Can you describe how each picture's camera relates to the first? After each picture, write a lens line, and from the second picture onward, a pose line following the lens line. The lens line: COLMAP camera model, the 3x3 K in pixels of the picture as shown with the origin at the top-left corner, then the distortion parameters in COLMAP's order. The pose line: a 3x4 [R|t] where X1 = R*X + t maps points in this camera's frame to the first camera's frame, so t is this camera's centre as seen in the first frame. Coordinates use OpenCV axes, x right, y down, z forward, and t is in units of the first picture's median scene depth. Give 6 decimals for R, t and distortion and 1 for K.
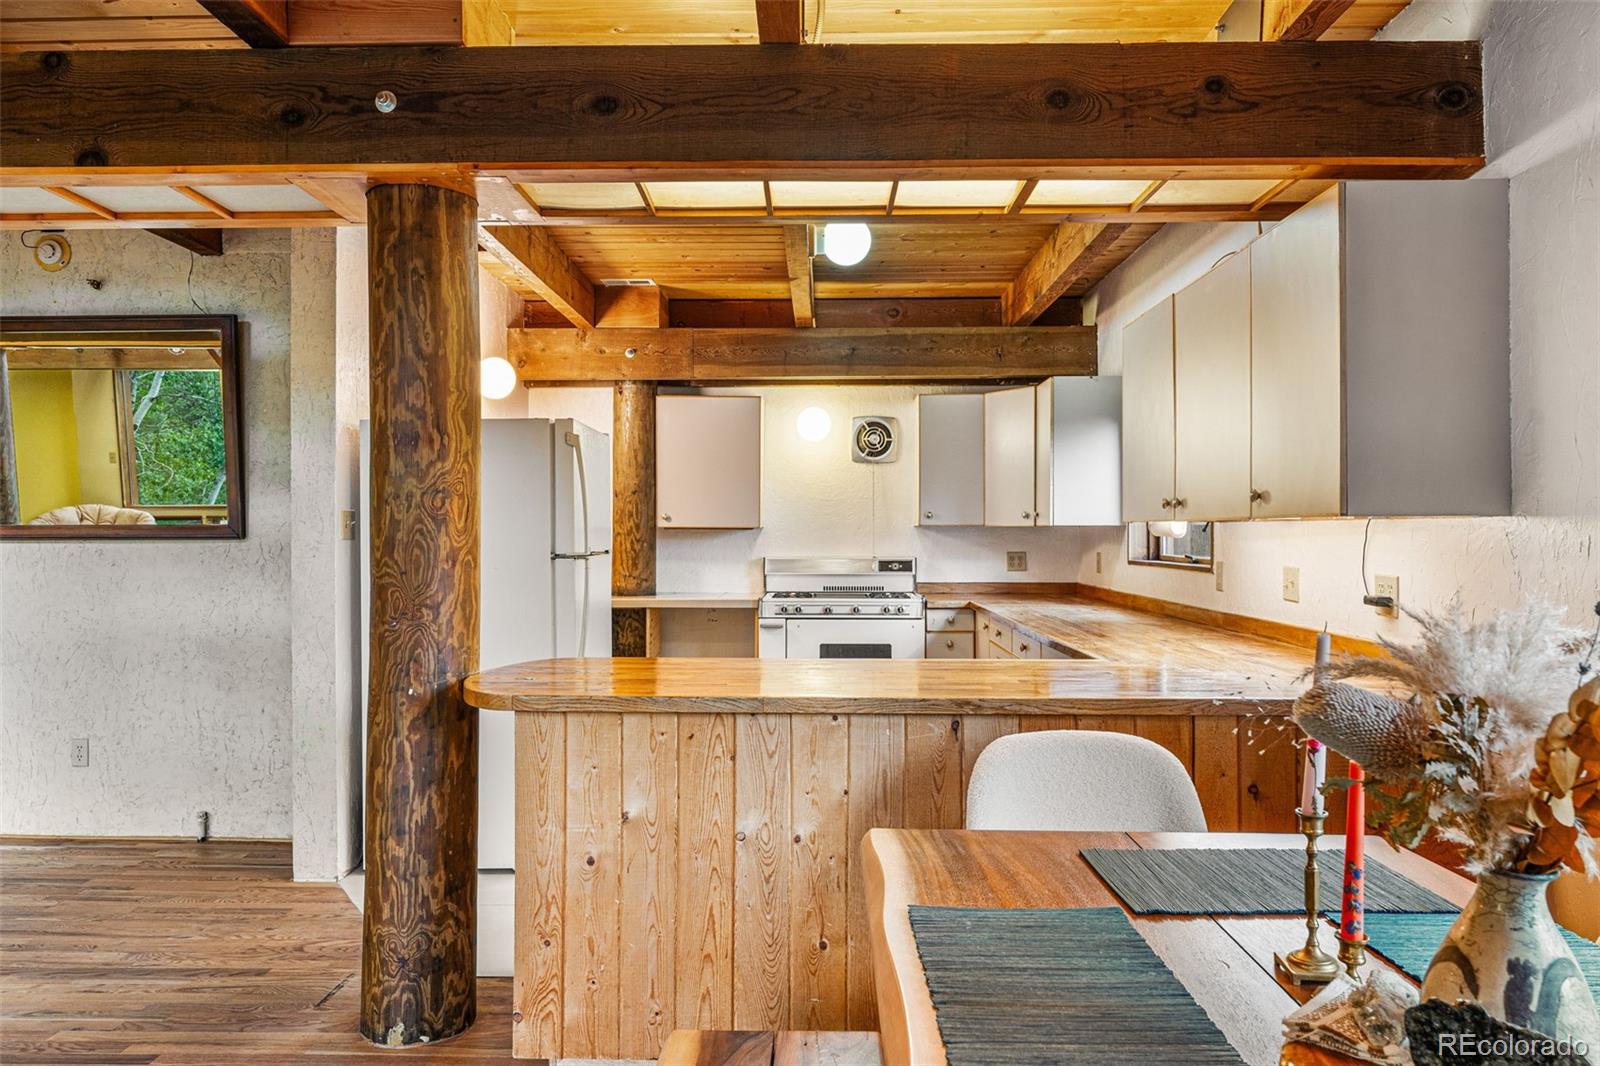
lens RADIAL K [[1074.2, 0, 797.7], [0, 1074.2, 531.2], [0, 0, 1]] dist [0.003389, -0.000075]
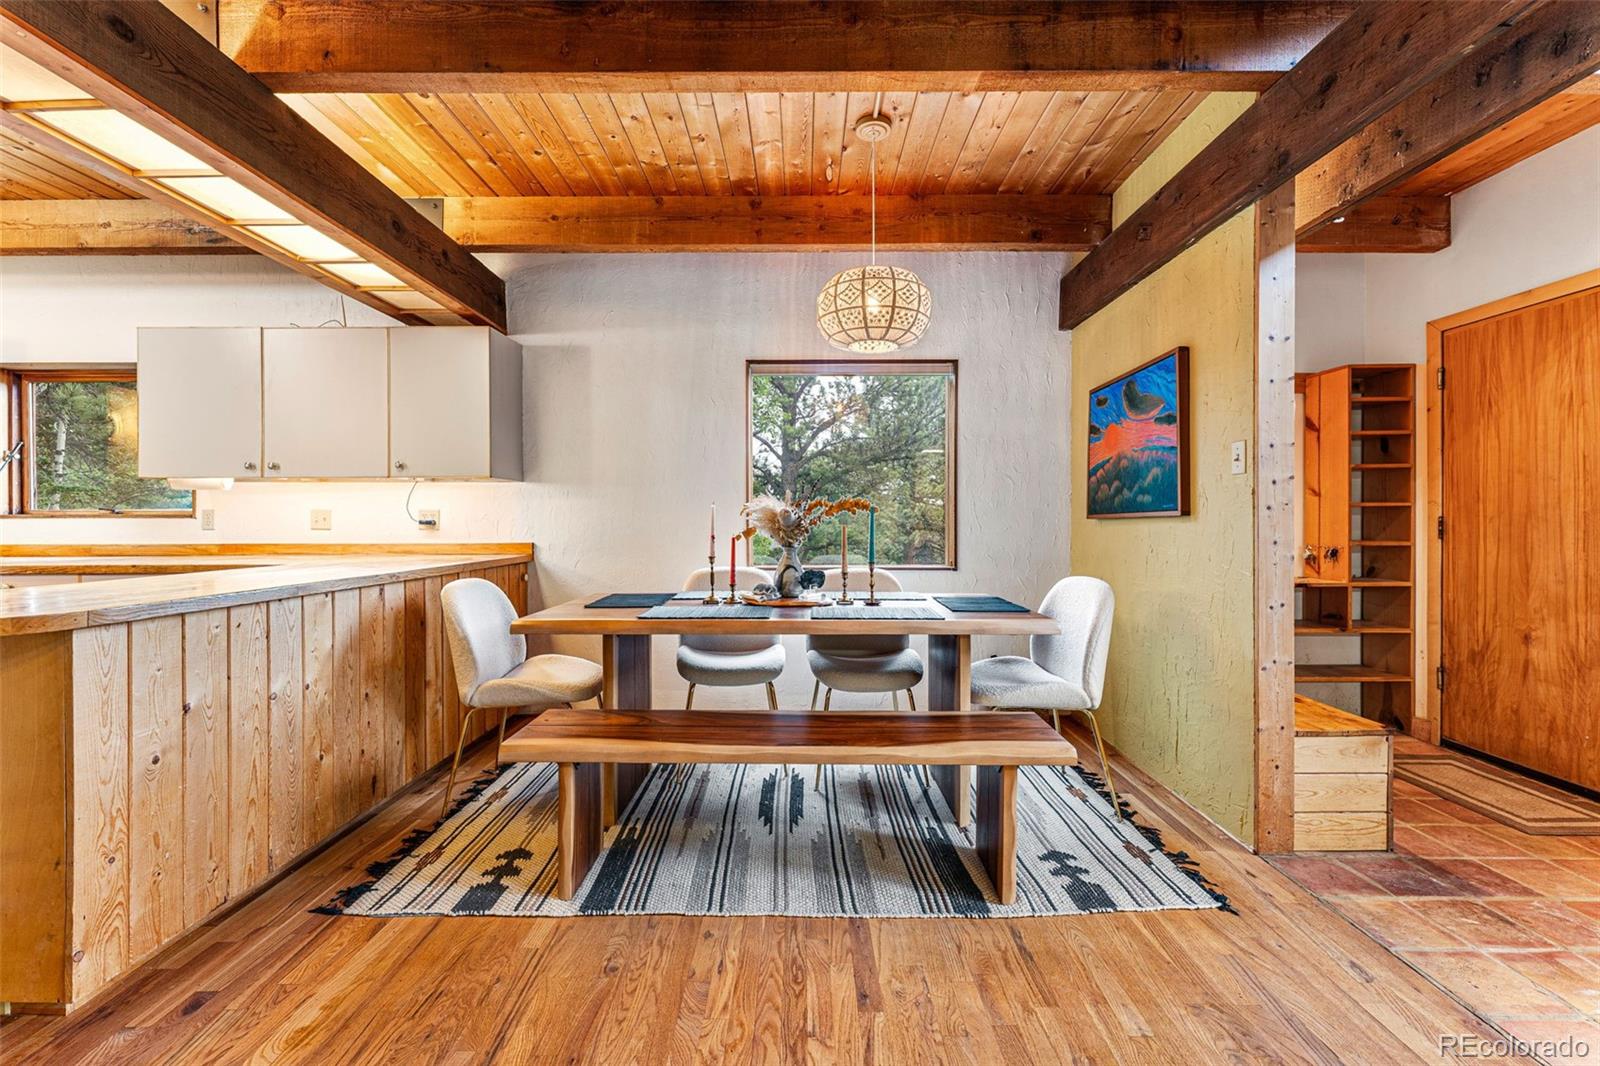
lens RADIAL K [[647.4, 0, 804.9], [0, 647.4, 520.8], [0, 0, 1]] dist [0.000035, -0.000041]
pose [[-0.023649, -0.002157, 0.999718, -0.838338], [0.004183, 0.999989, 0.002257, 0.074716], [-0.999712, 0.004235, -0.023640, 0.380051]]
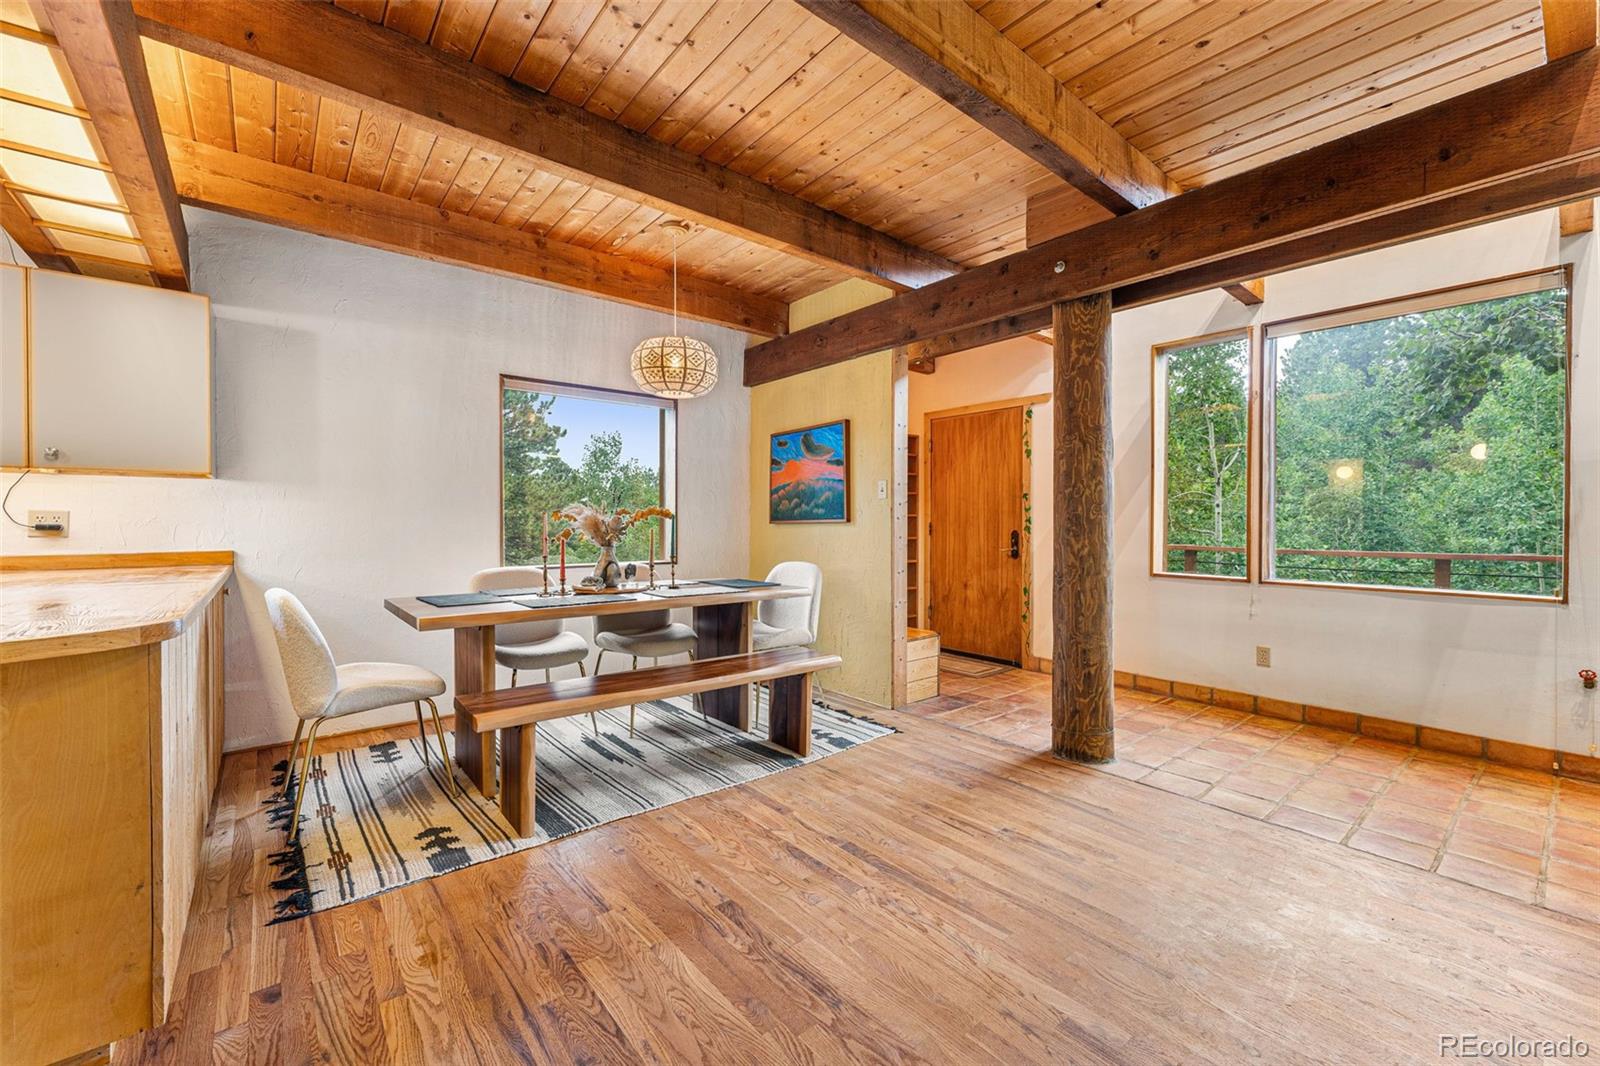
lens RADIAL K [[647.4, 0, 798.9], [0, 647.4, 528.2], [0, 0, 1]] dist [0.000035, -0.000041]
pose [[-0.655266, -0.006969, 0.755366, -1.022117], [0.001546, 0.999943, 0.010567, 0.069629], [-0.755397, 0.008092, -0.655218, 0.958207]]
